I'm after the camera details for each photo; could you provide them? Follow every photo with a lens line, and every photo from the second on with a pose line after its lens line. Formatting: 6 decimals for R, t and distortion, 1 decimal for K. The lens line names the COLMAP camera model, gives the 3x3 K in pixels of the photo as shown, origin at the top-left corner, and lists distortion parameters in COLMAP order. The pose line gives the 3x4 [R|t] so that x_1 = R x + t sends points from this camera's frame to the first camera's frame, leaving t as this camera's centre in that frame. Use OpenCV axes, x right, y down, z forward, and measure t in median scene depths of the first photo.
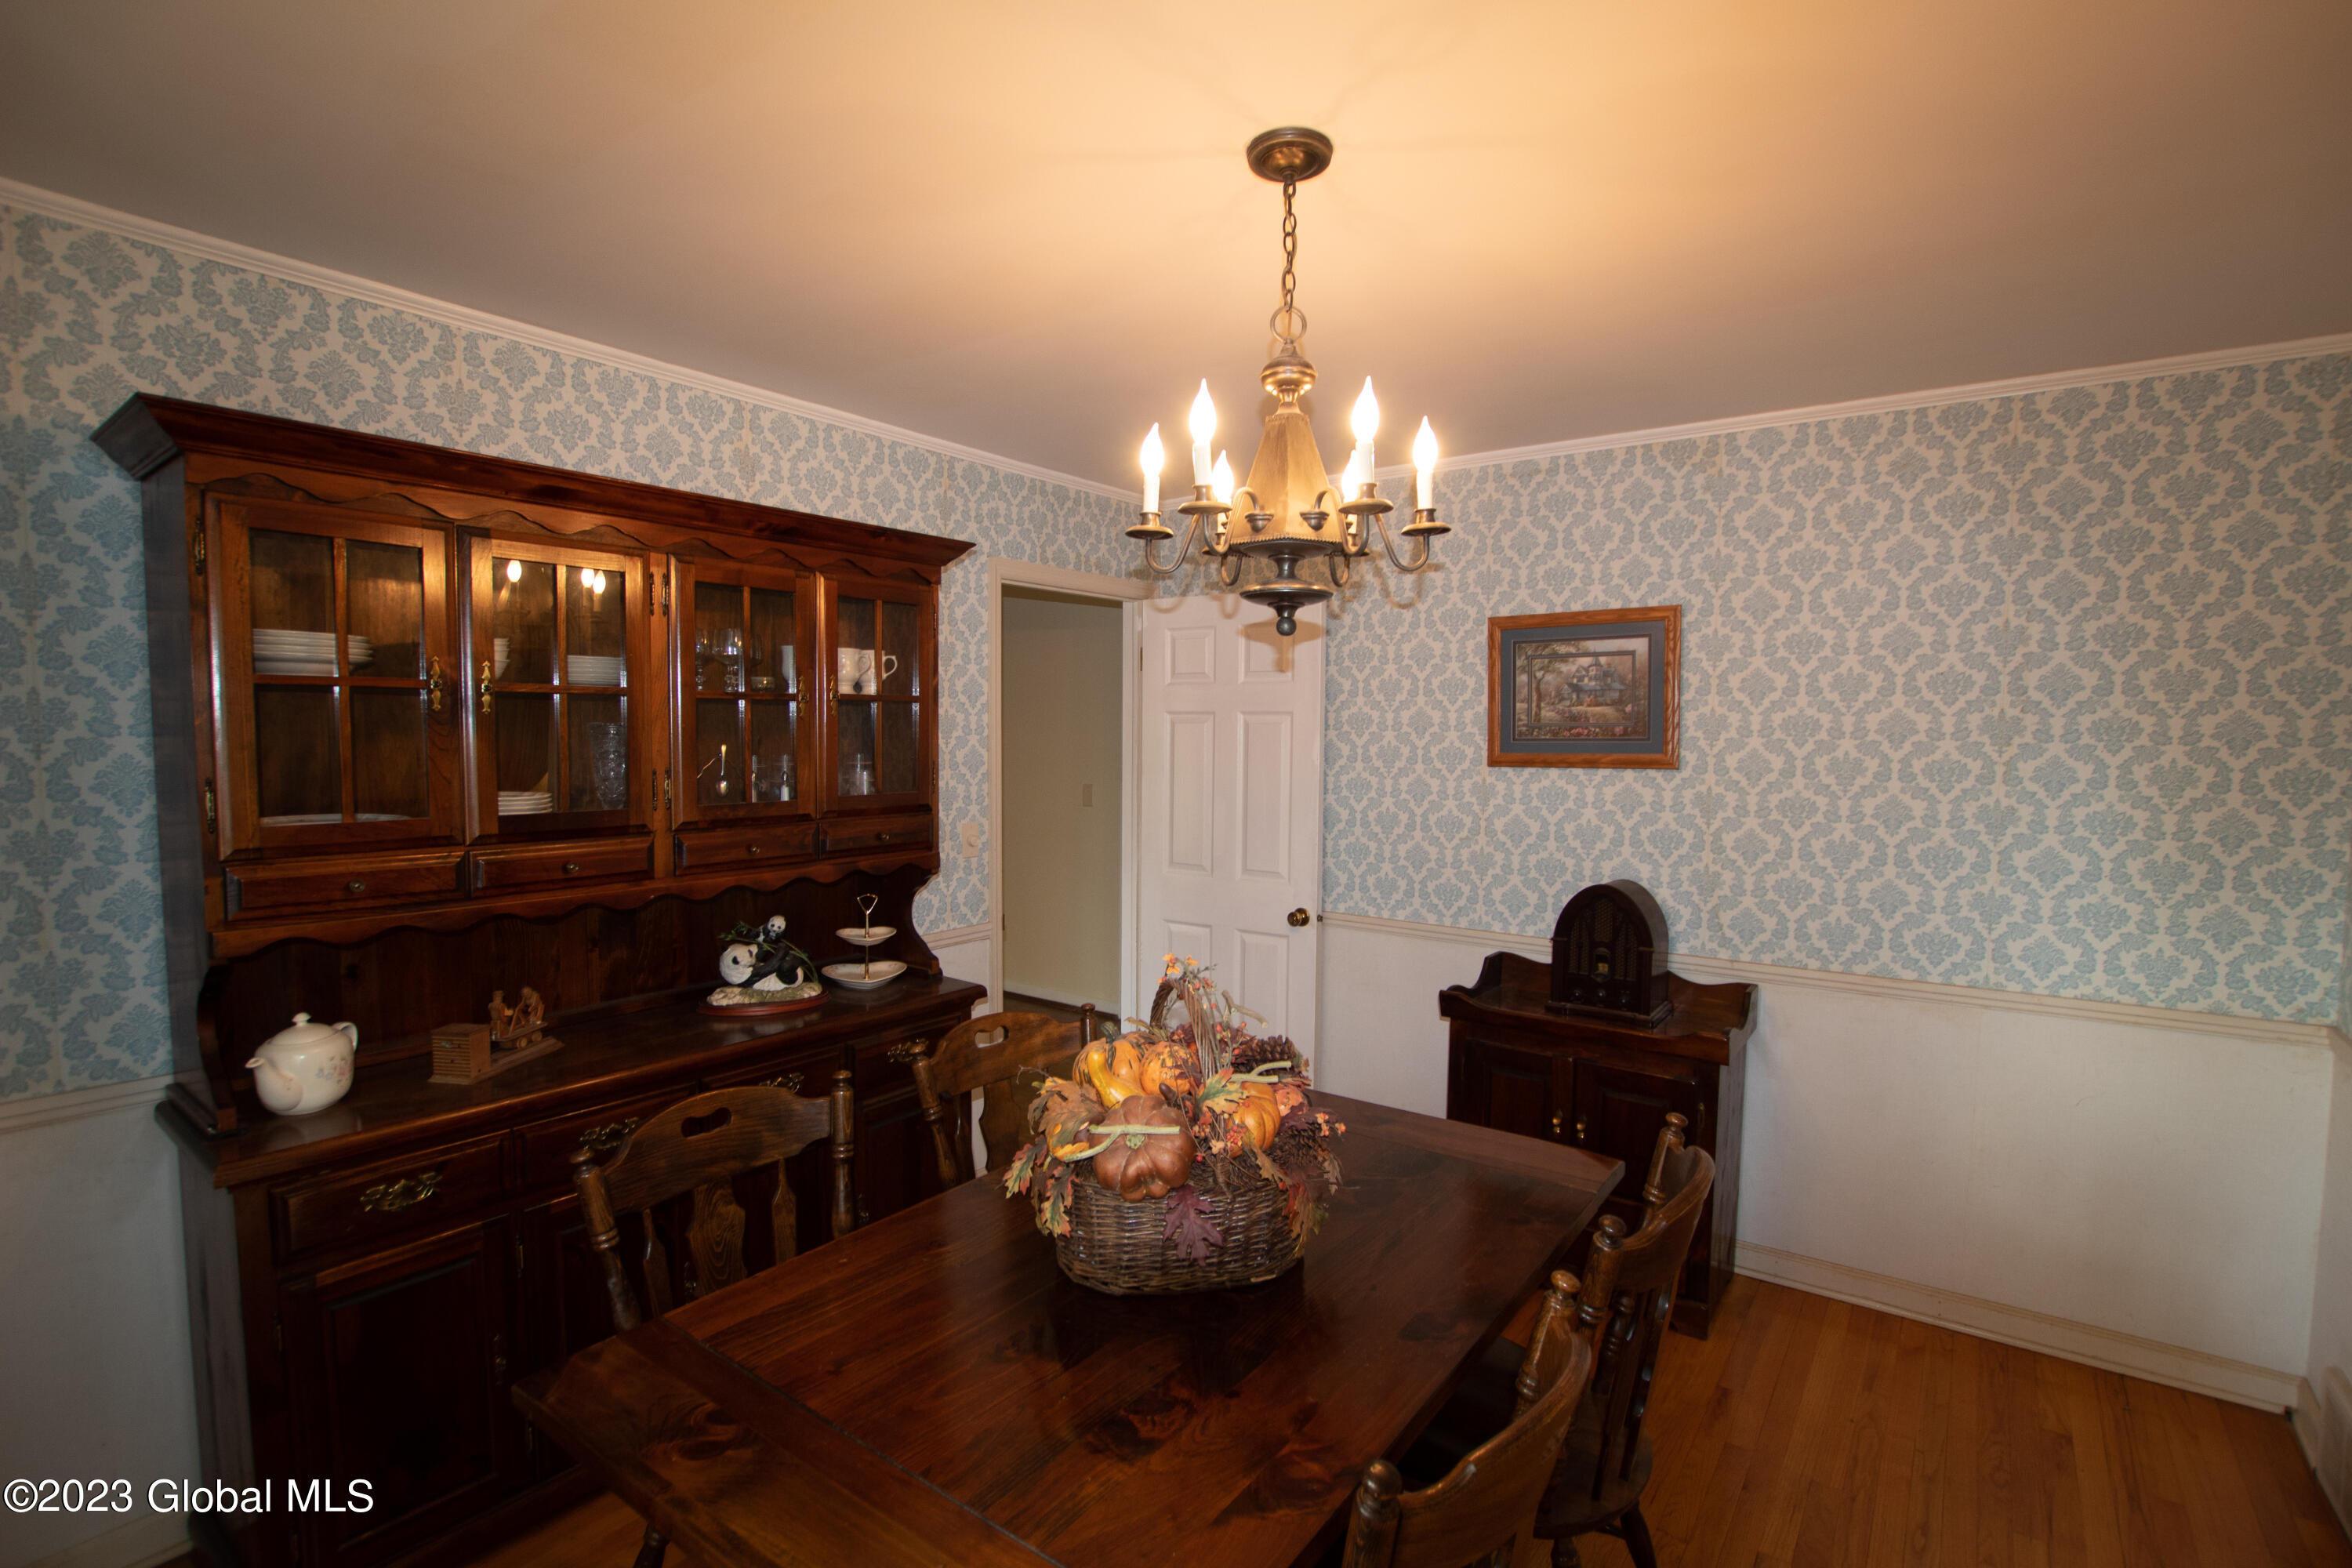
lens RADIAL K [[1093.6, 0, 1182.9], [0, 1093.6, 793.9], [0, 0, 1]] dist [-0.031622, 0.004180]
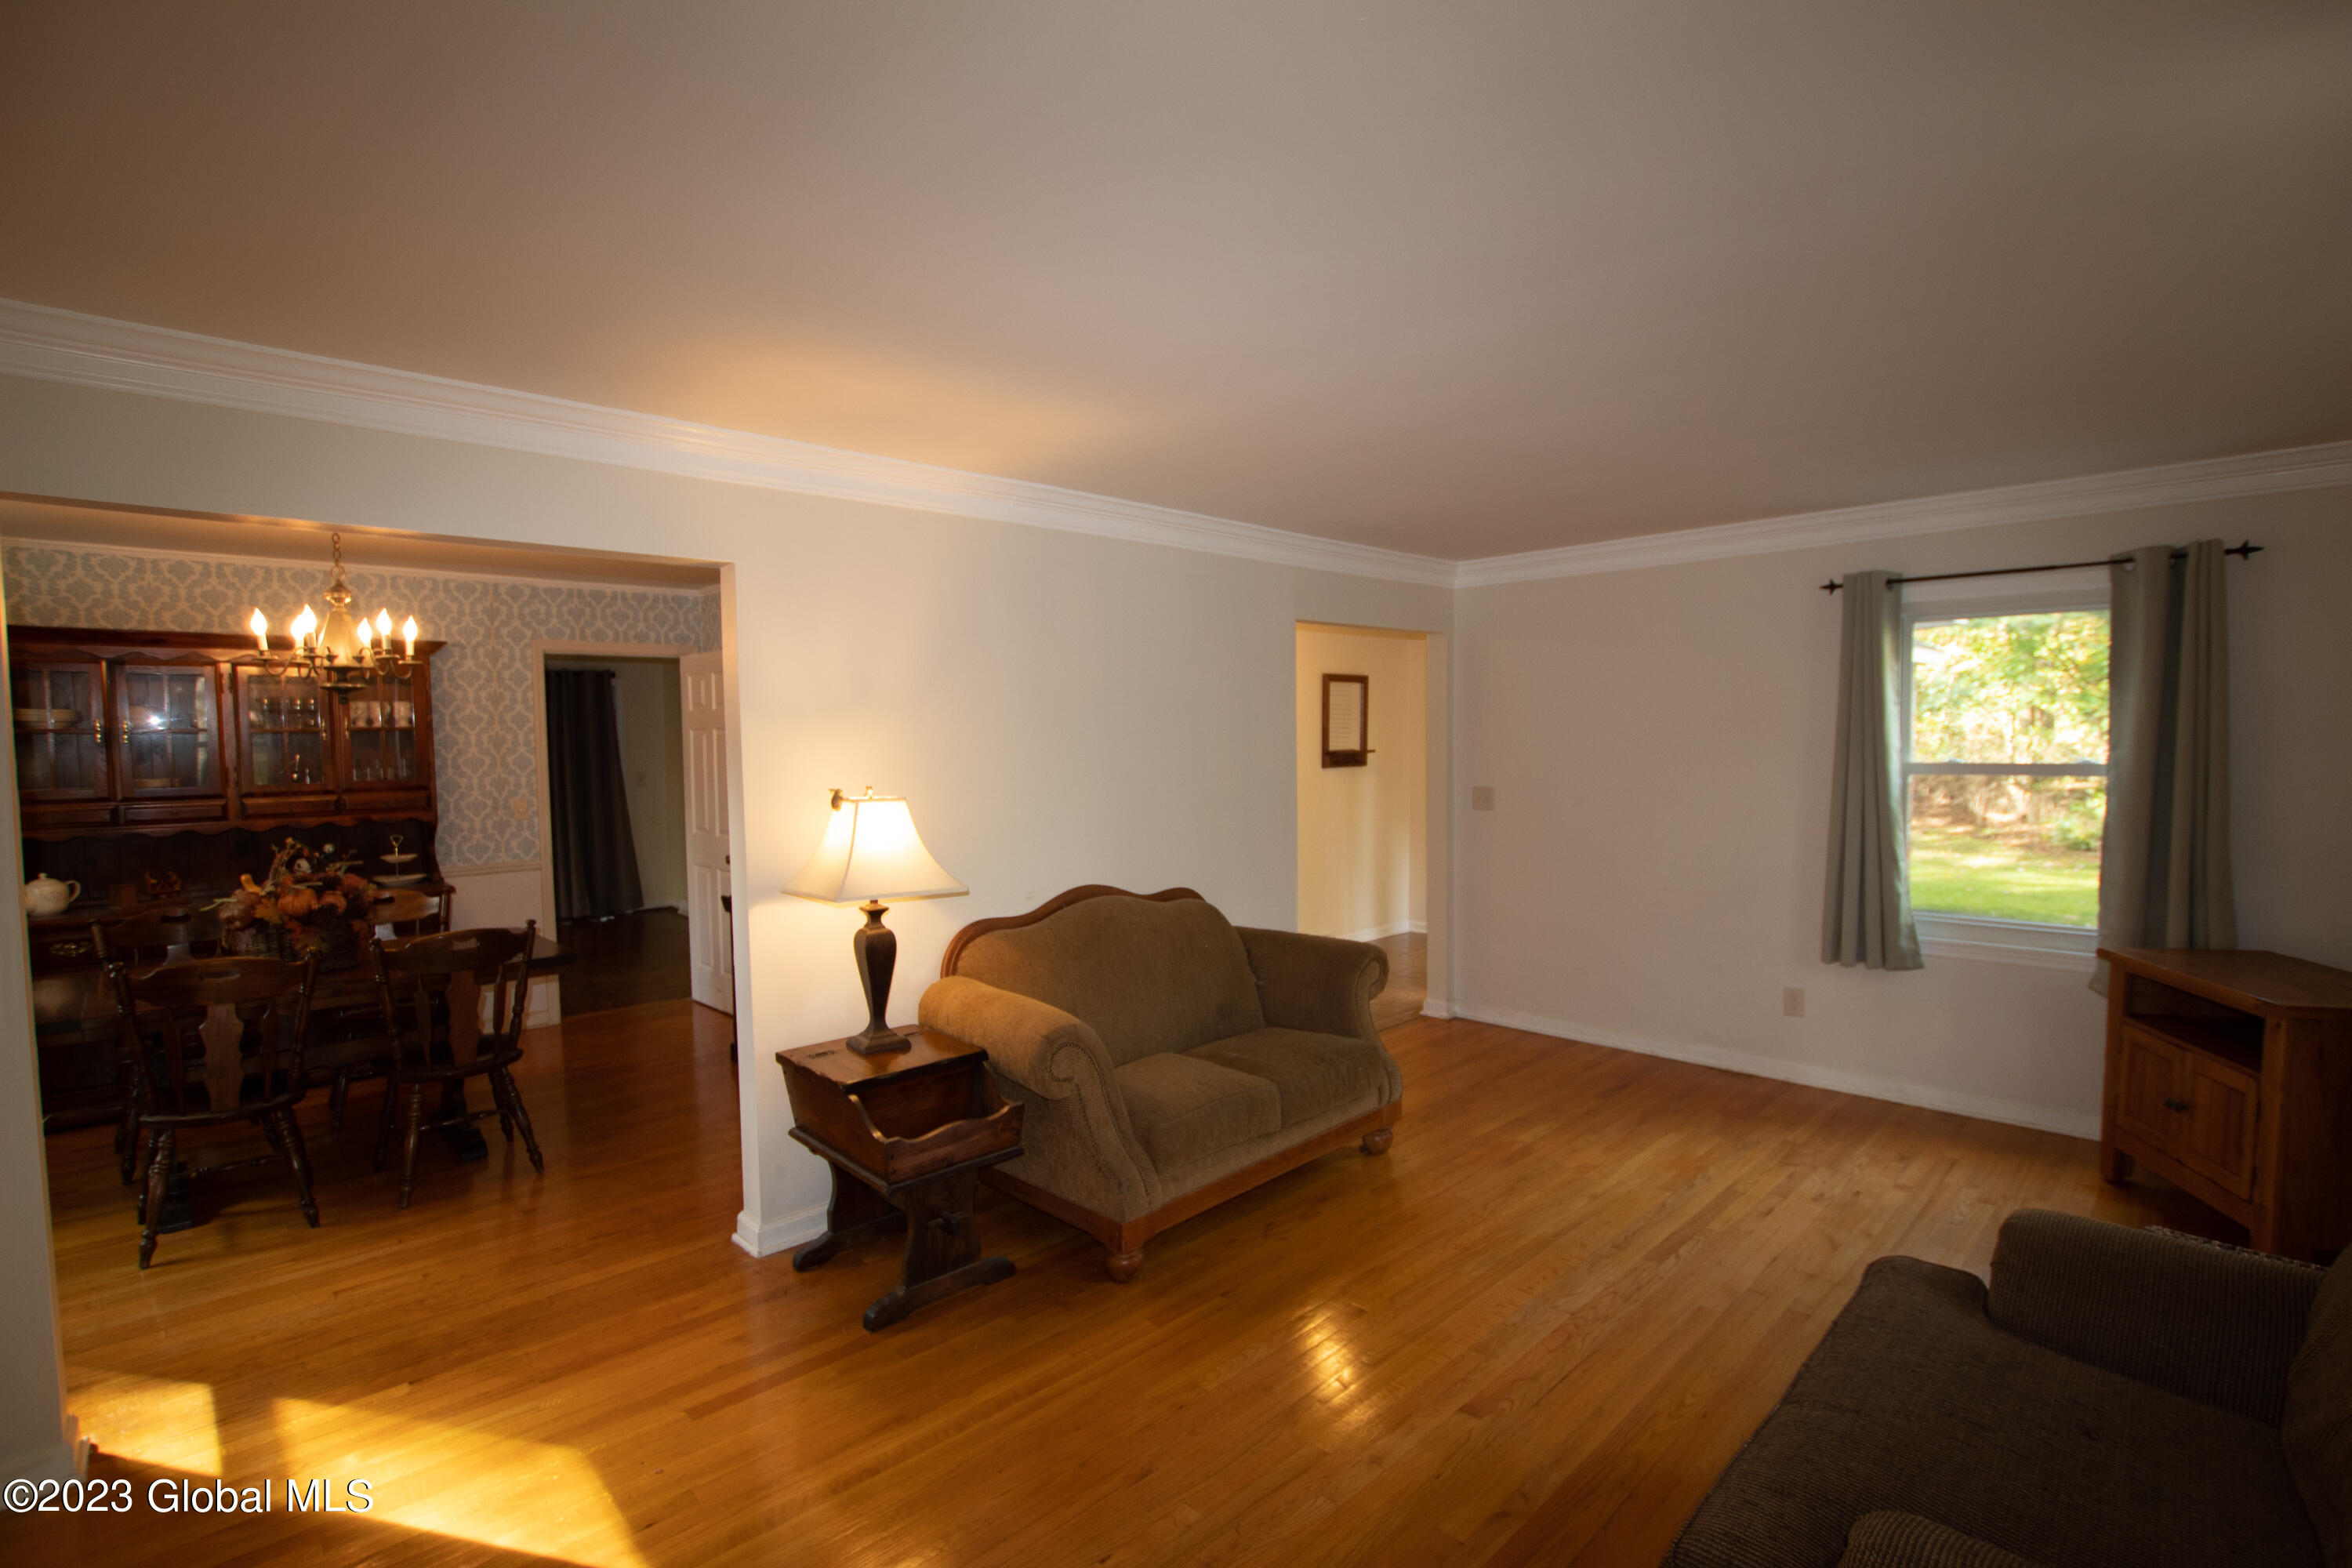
lens RADIAL K [[1093.6, 0, 1181.0], [0, 1093.6, 797.3], [0, 0, 1]] dist [-0.031622, 0.004180]
pose [[0.986809, -0.008931, -0.161644, 1.164353], [0.008793, 0.999960, -0.001568, 0.038020], [0.161652, 0.000126, 0.986848, -0.510333]]
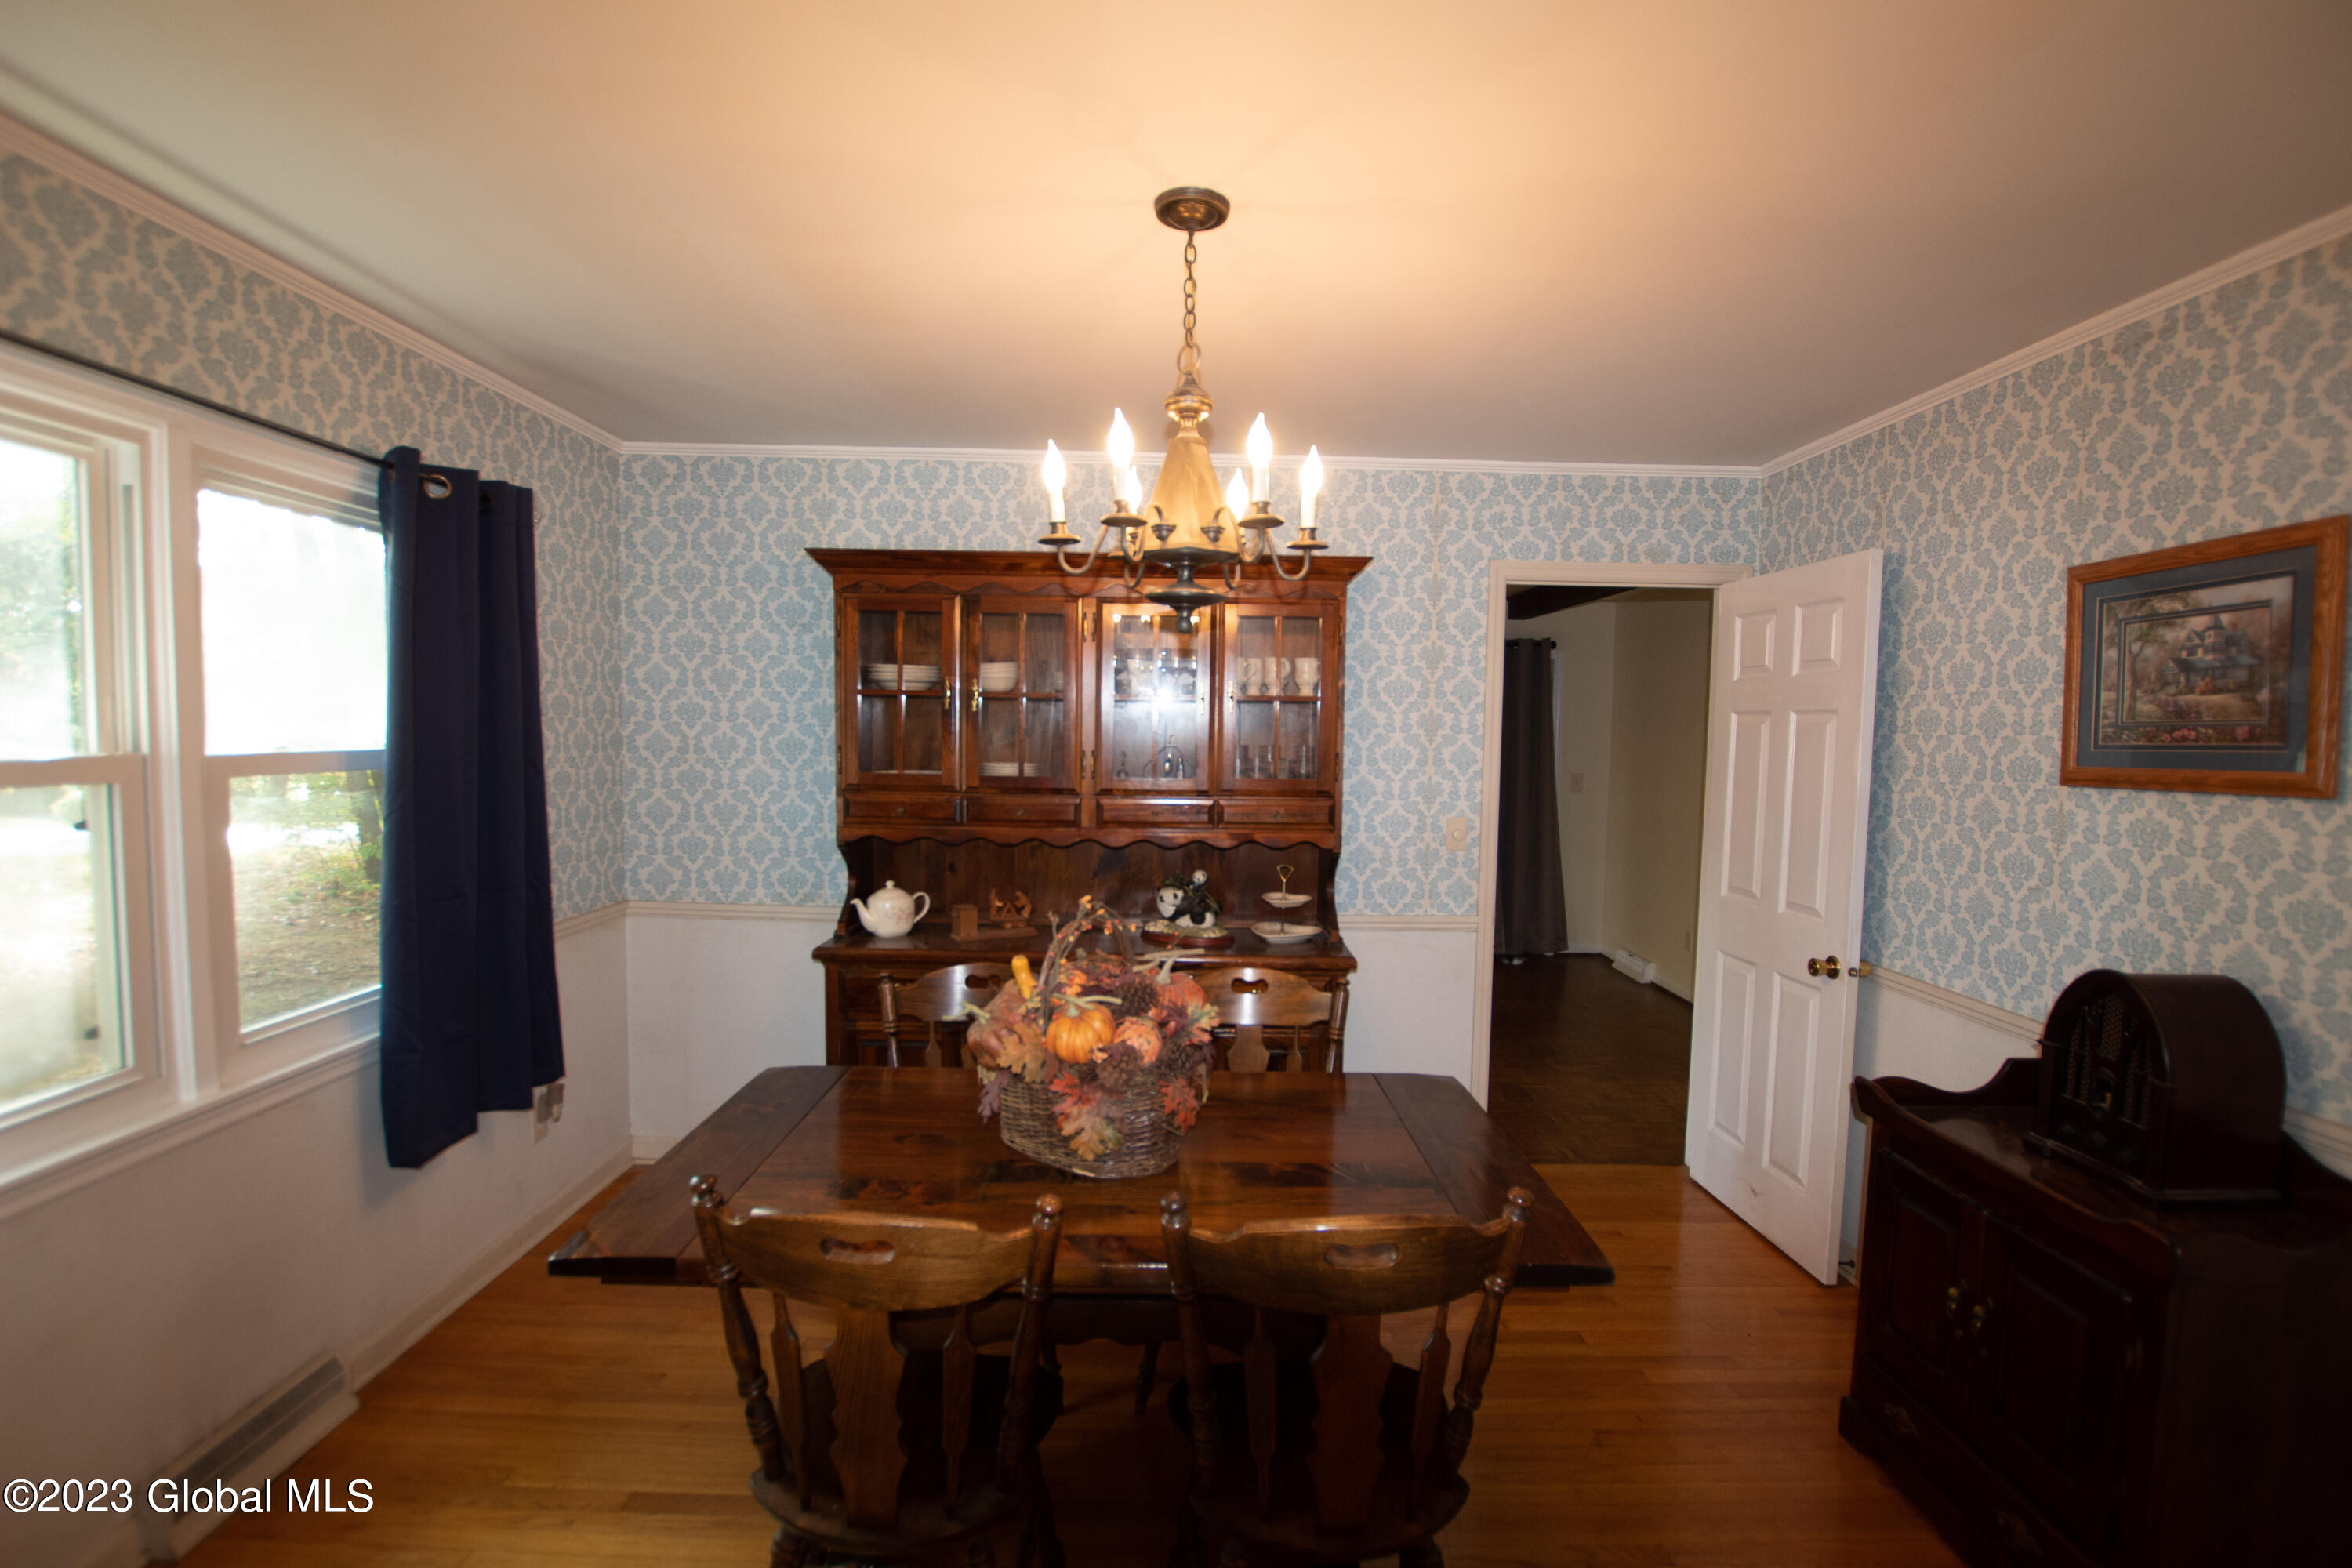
lens RADIAL K [[1093.6, 0, 1180.3], [0, 1093.6, 796.1], [0, 0, 1]] dist [-0.031622, 0.004180]
pose [[0.603713, 0.051918, -0.795509, 0.520200], [-0.059136, 0.998044, 0.020258, 0.000438], [0.795005, 0.034813, 0.605603, 0.167248]]
